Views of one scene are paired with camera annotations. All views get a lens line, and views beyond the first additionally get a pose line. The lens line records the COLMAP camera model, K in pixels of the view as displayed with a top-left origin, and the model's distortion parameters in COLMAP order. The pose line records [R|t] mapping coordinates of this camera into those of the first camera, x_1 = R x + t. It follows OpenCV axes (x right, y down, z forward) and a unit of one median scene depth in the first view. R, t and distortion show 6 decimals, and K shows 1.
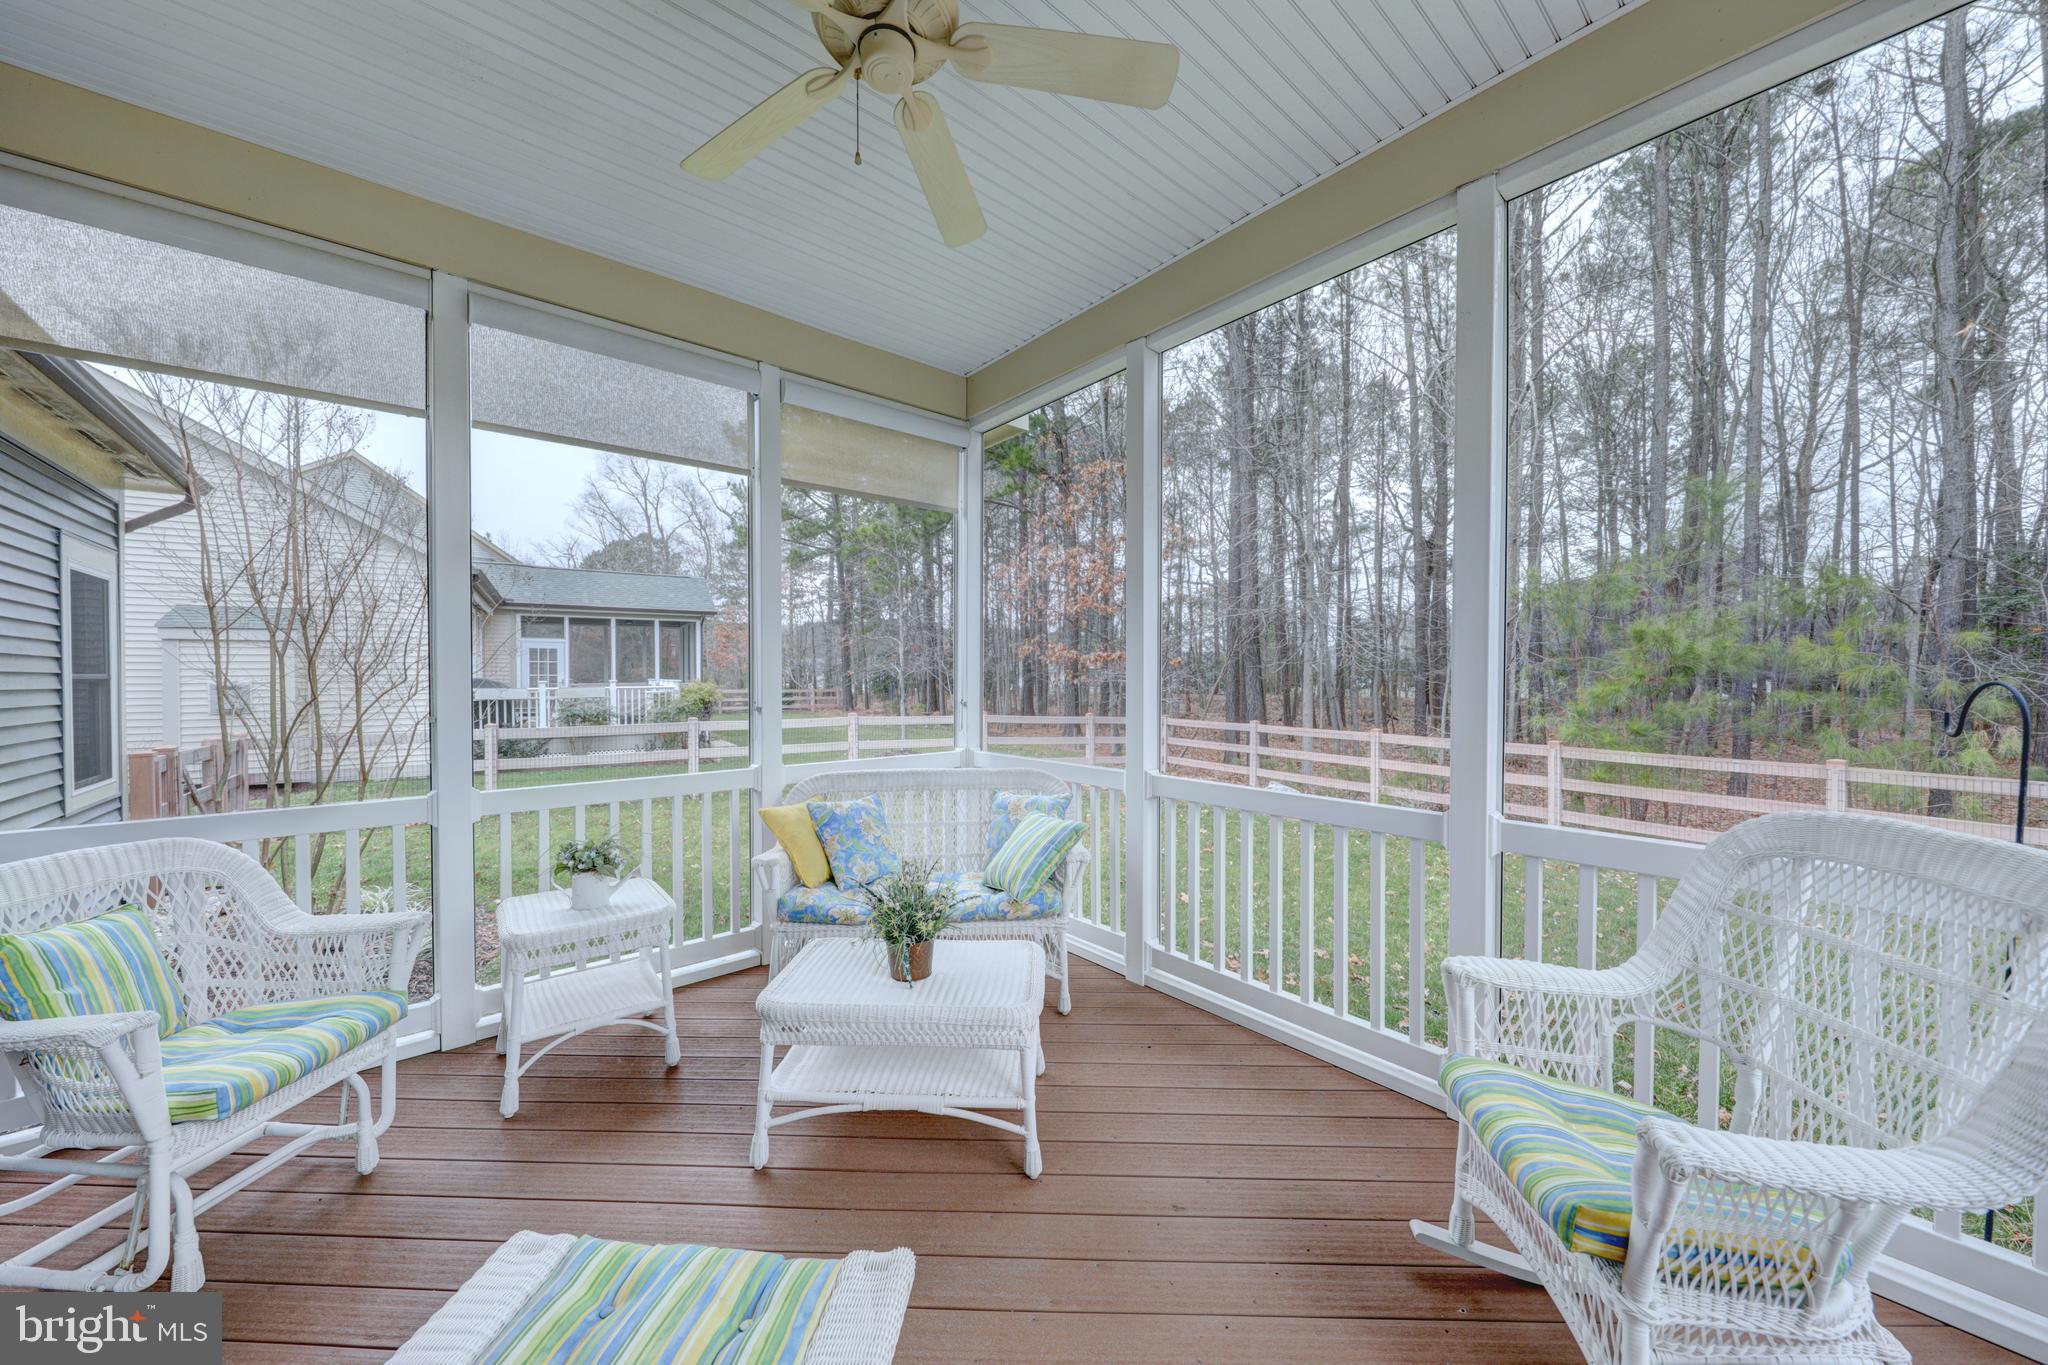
lens RADIAL K [[720.1, 0, 1024.0], [0, 720.1, 682.5], [0, 0, 1]] dist [0.000058, -0.000060]
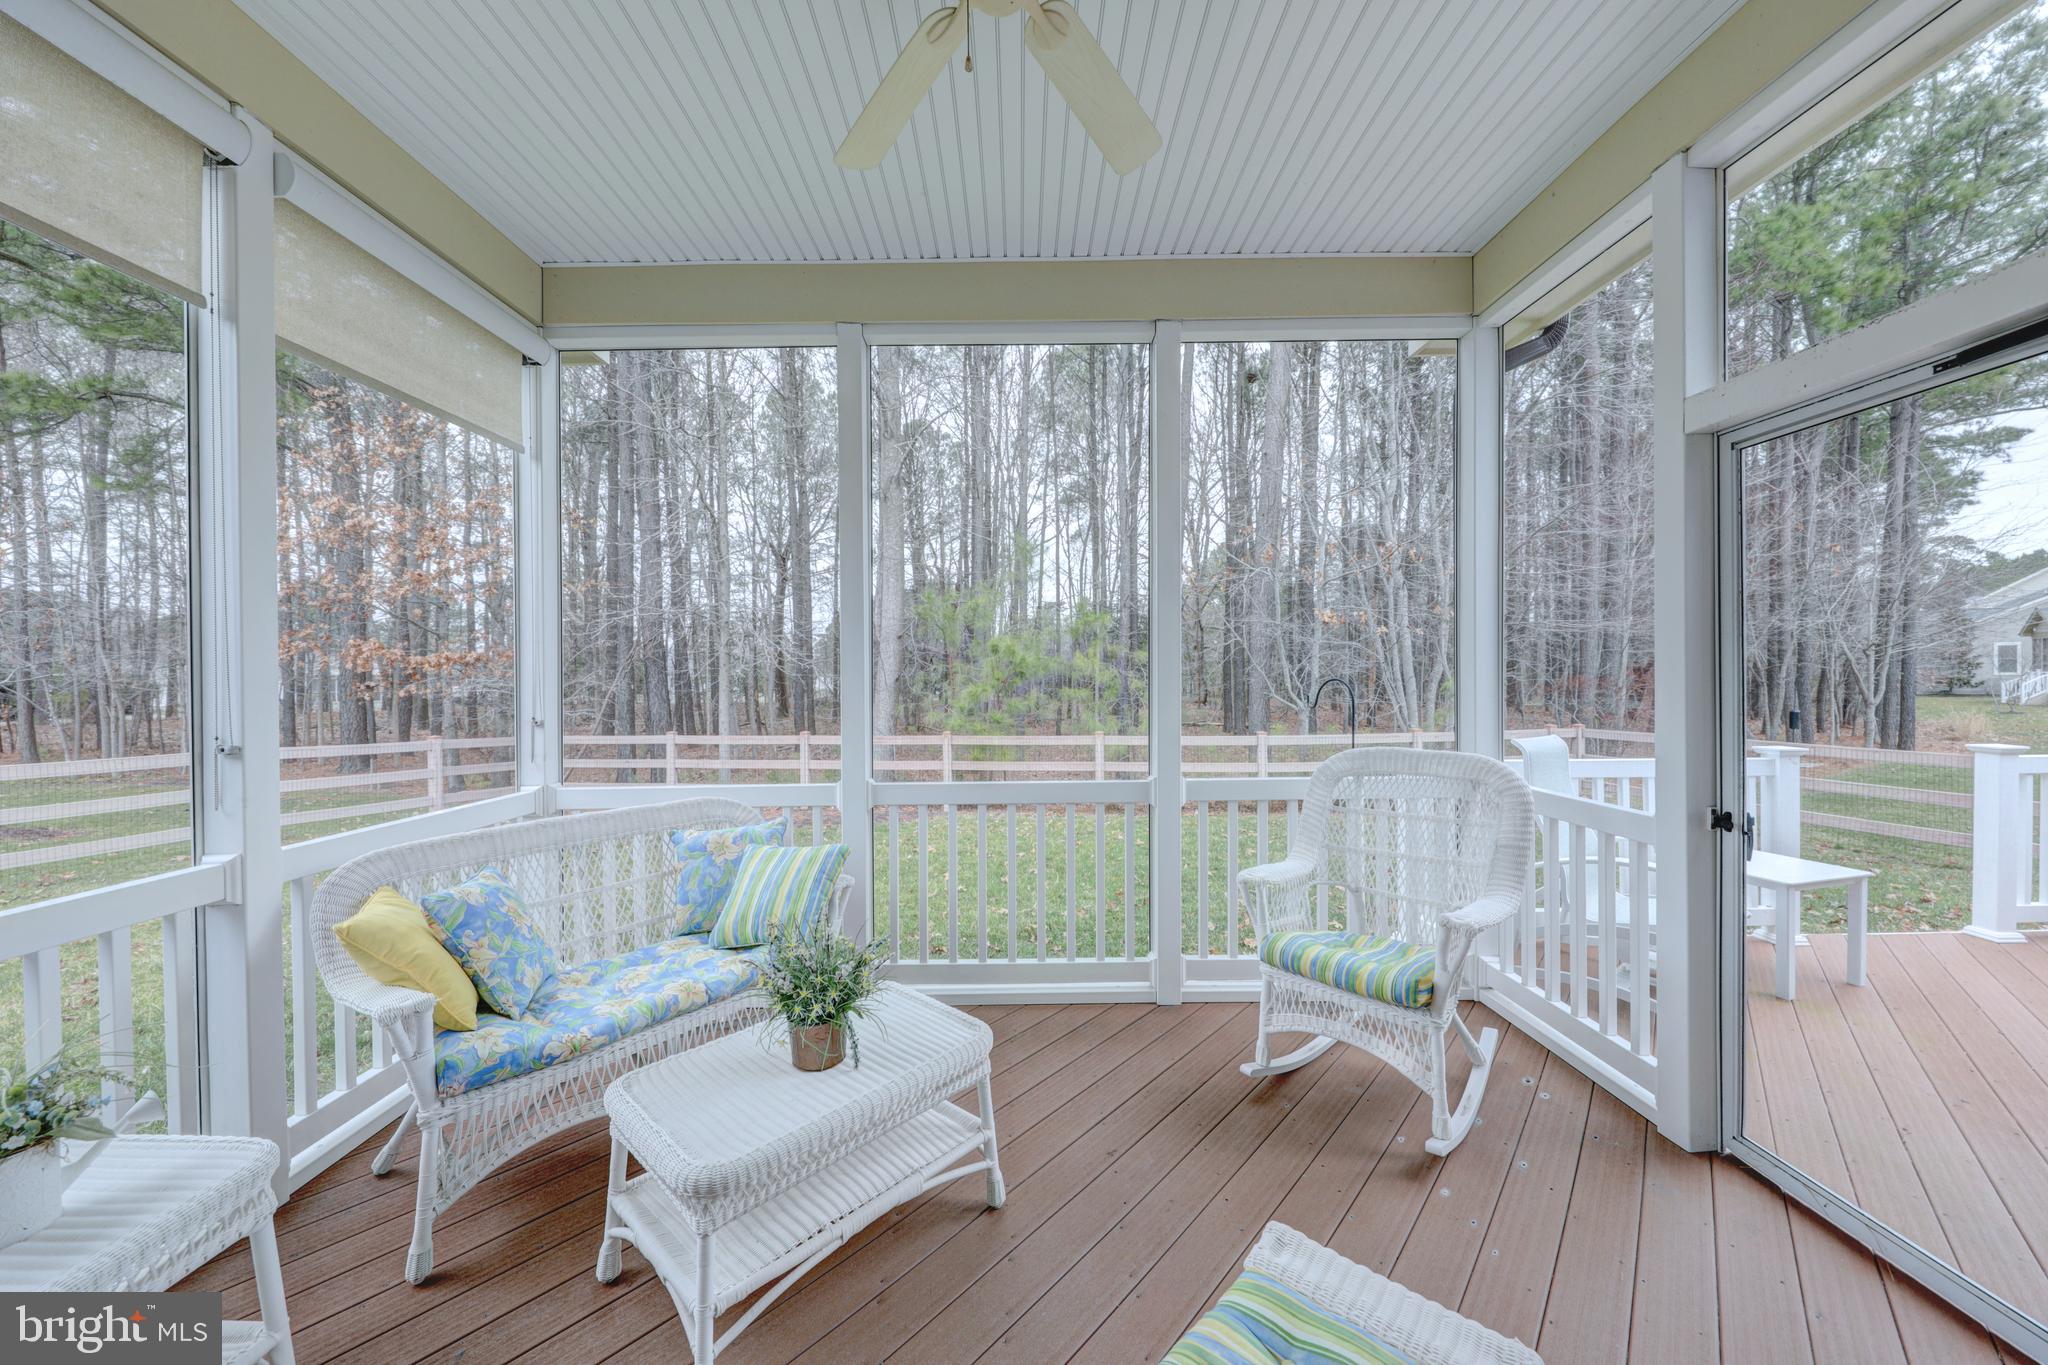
lens RADIAL K [[747.6, 0, 1024.0], [0, 747.6, 682.5], [0, 0, 1]] dist [0.000573, -0.000049]
pose [[0.636999, -0.010810, 0.770789, -0.433754], [0.017040, 0.999855, -0.000060, -0.002793], [-0.770677, 0.013172, 0.637090, 0.202439]]
